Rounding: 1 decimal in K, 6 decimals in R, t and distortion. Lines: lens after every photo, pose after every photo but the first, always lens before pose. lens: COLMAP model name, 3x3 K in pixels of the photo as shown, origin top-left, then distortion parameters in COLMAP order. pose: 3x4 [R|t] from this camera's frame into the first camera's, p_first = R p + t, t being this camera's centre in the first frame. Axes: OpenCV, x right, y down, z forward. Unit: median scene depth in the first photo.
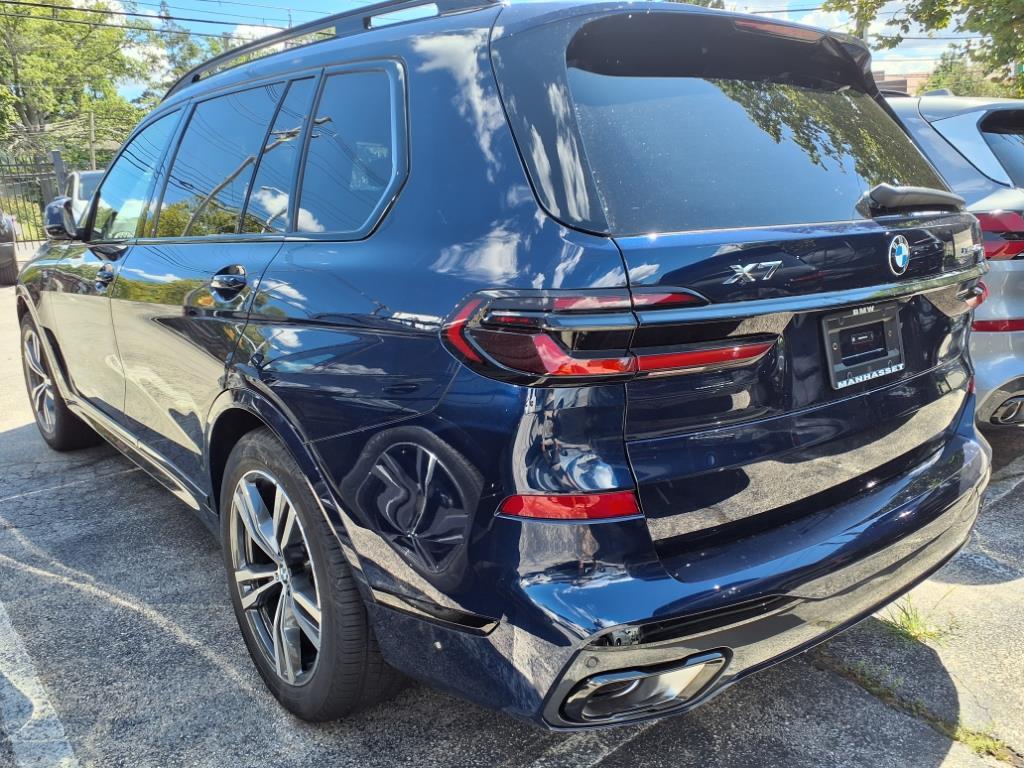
lens RADIAL K [[820.6, 0, 520.7], [0, 820.6, 383.5], [0, 0, 1]] dist [0.017002, -0.016214]
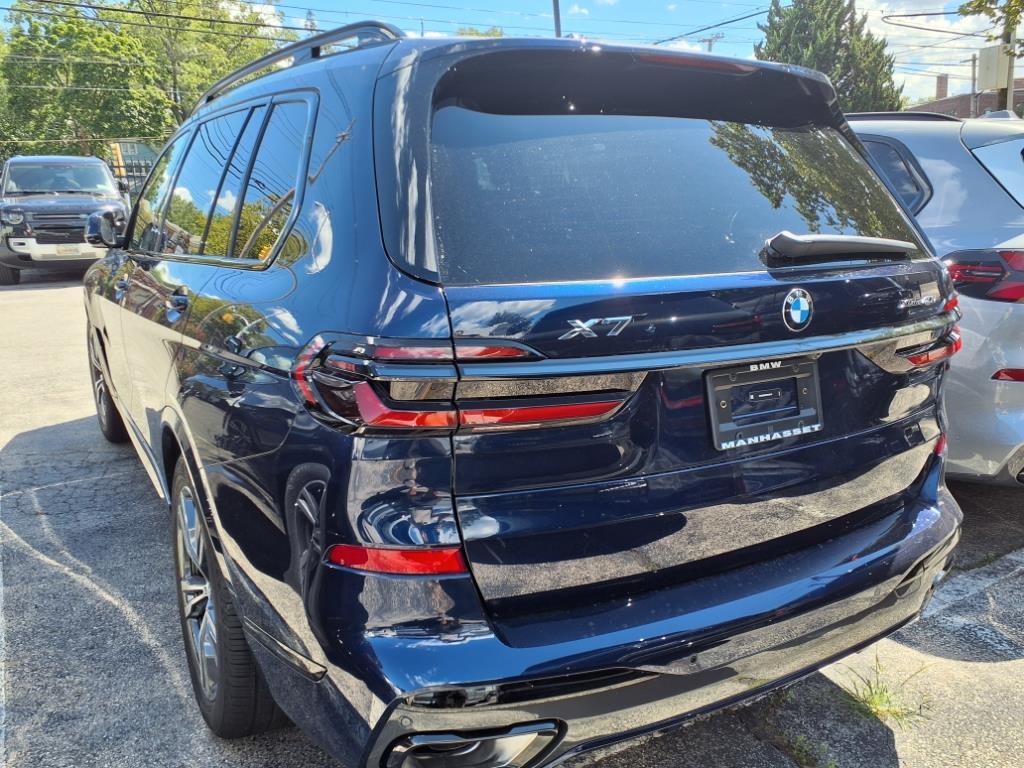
lens RADIAL K [[820.6, 0, 510.8], [0, 820.6, 385.9], [0, 0, 1]] dist [0.017002, -0.016214]
pose [[0.988844, 0.052916, -0.139237, 0.206706], [-0.053440, 0.998571, -0.000029, -0.040383], [0.139037, 0.007469, 0.990259, 0.033120]]
